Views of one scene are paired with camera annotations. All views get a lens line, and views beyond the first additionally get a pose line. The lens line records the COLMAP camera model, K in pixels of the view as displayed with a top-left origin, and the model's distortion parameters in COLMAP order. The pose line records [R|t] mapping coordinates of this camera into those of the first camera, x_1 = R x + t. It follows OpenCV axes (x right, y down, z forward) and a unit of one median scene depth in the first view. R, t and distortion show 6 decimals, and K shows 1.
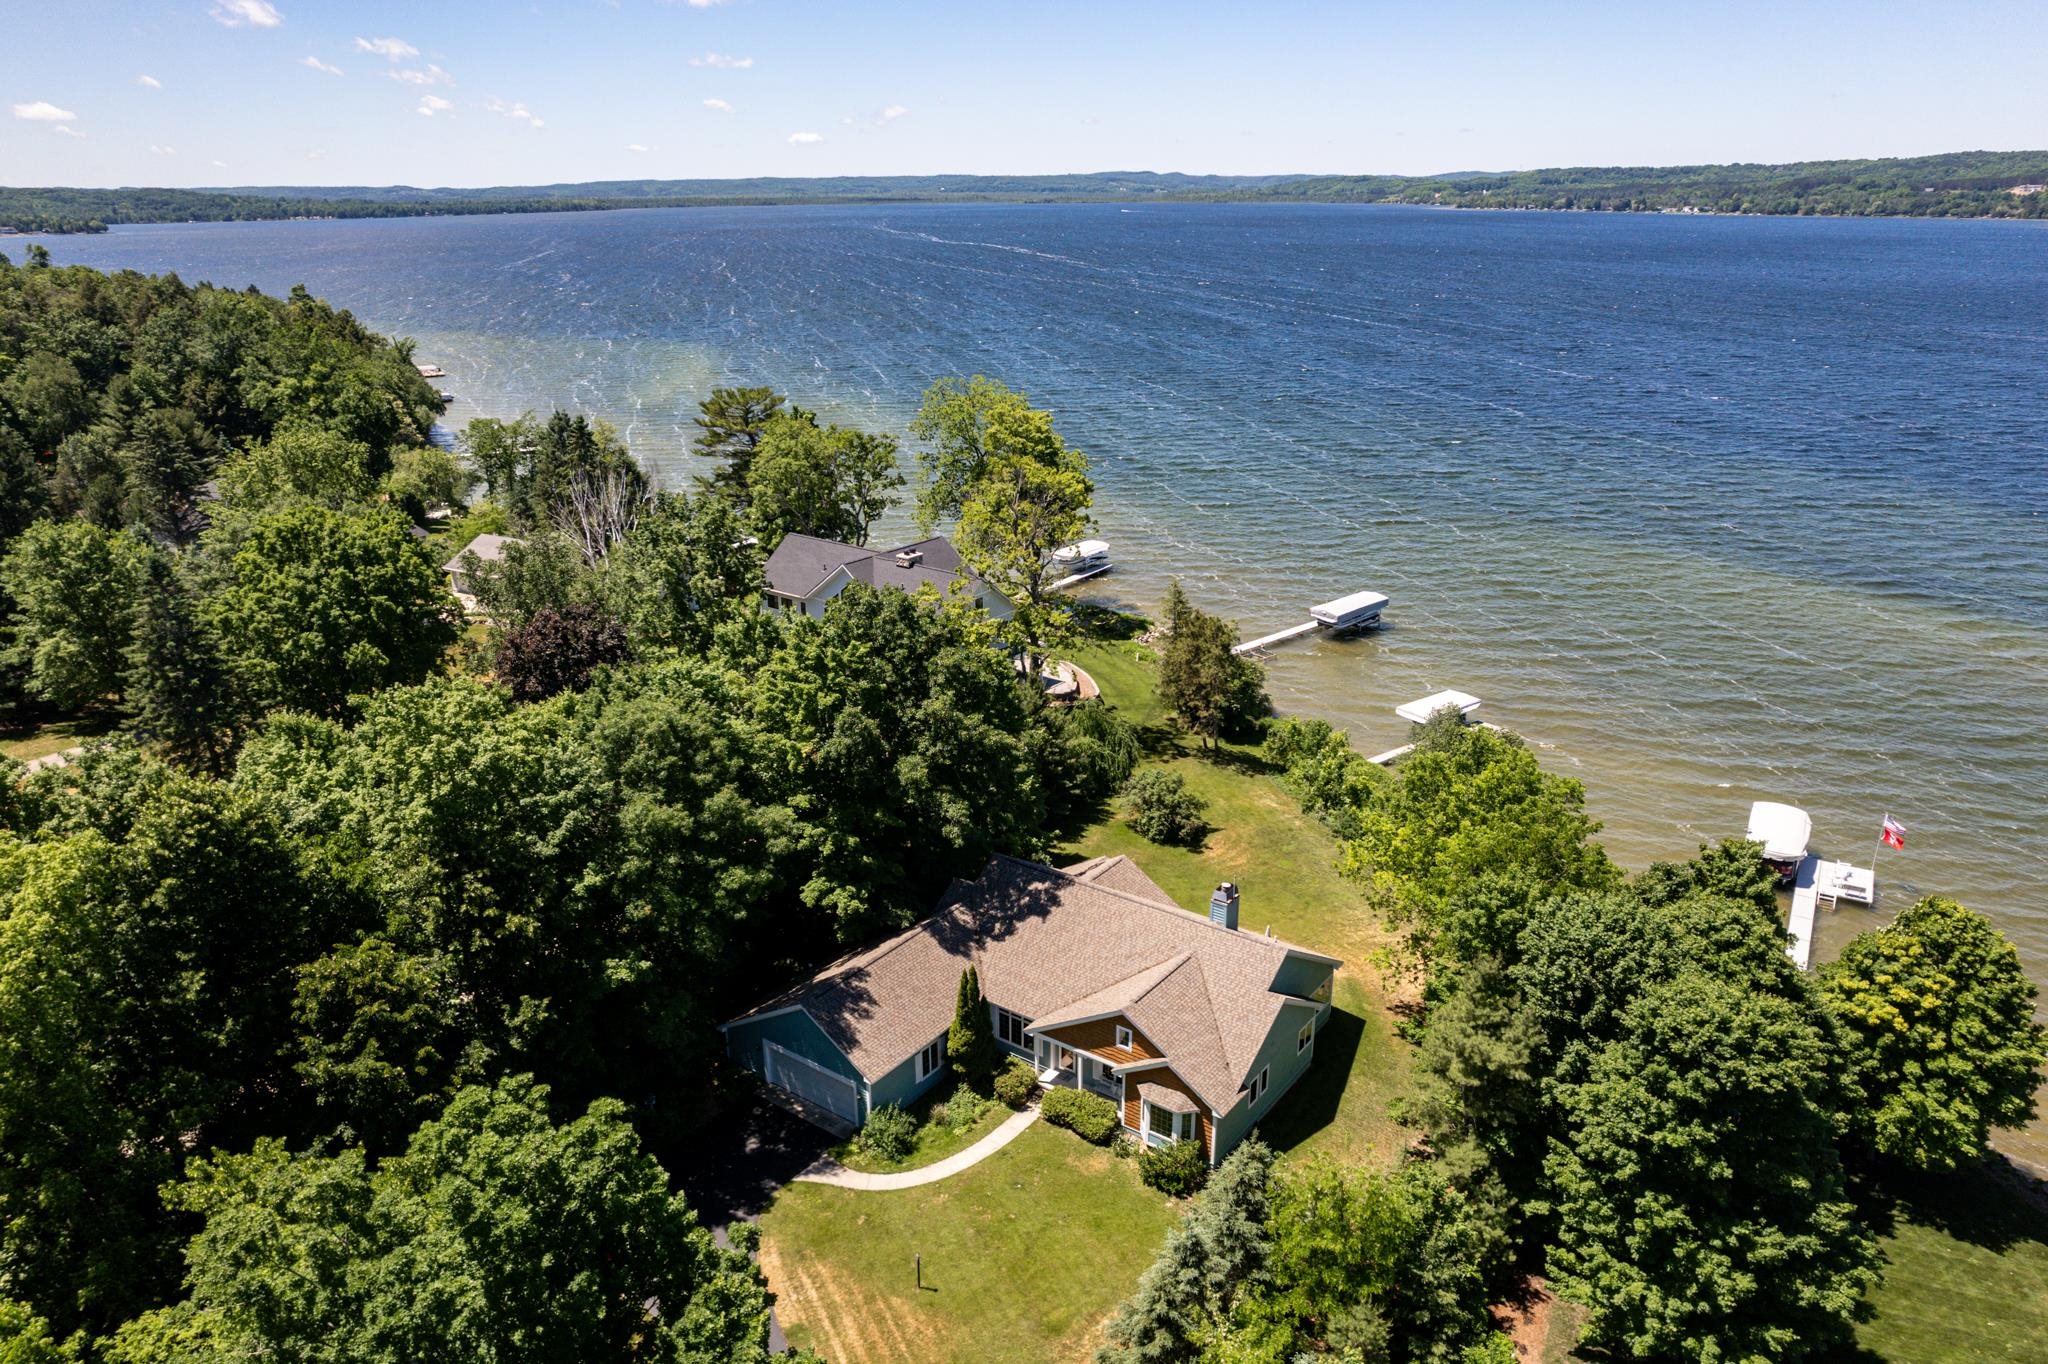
lens RADIAL K [[1331.7, 0, 1001.0], [0, 1331.7, 685.2], [0, 0, 1]] dist [-0.066799, 0.055056]
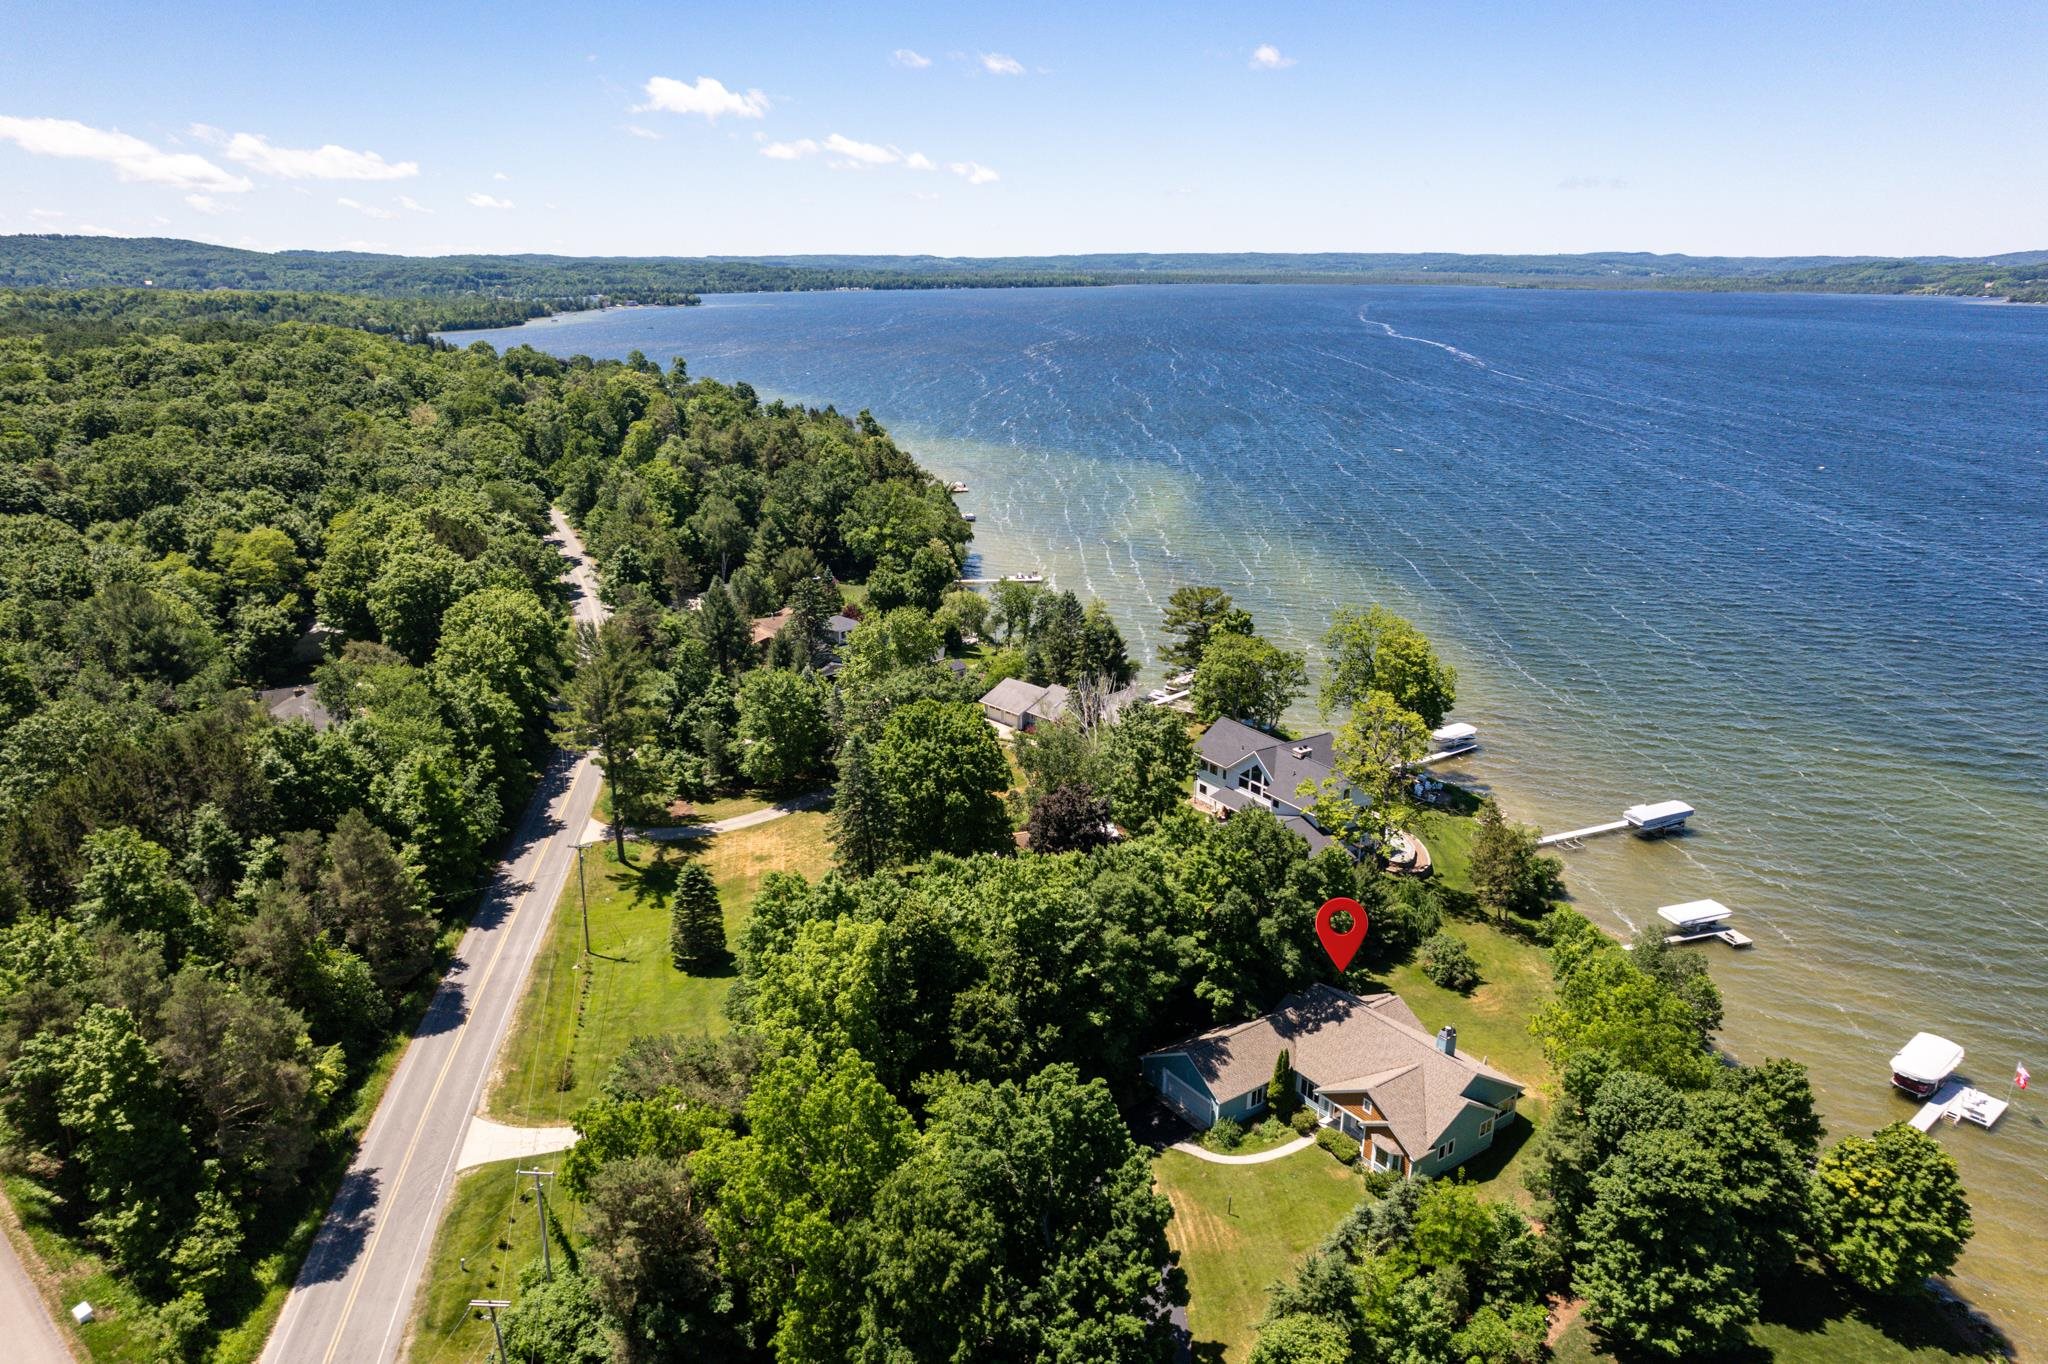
lens RADIAL K [[1331.7, 0, 1001.0], [0, 1331.7, 685.2], [0, 0, 1]] dist [-0.066799, 0.055056]
pose [[0.941053, 0.101452, -0.322686, 0.135444], [-0.110434, 0.993837, -0.009599, -0.201039], [0.319723, 0.044669, 0.946458, -0.771846]]
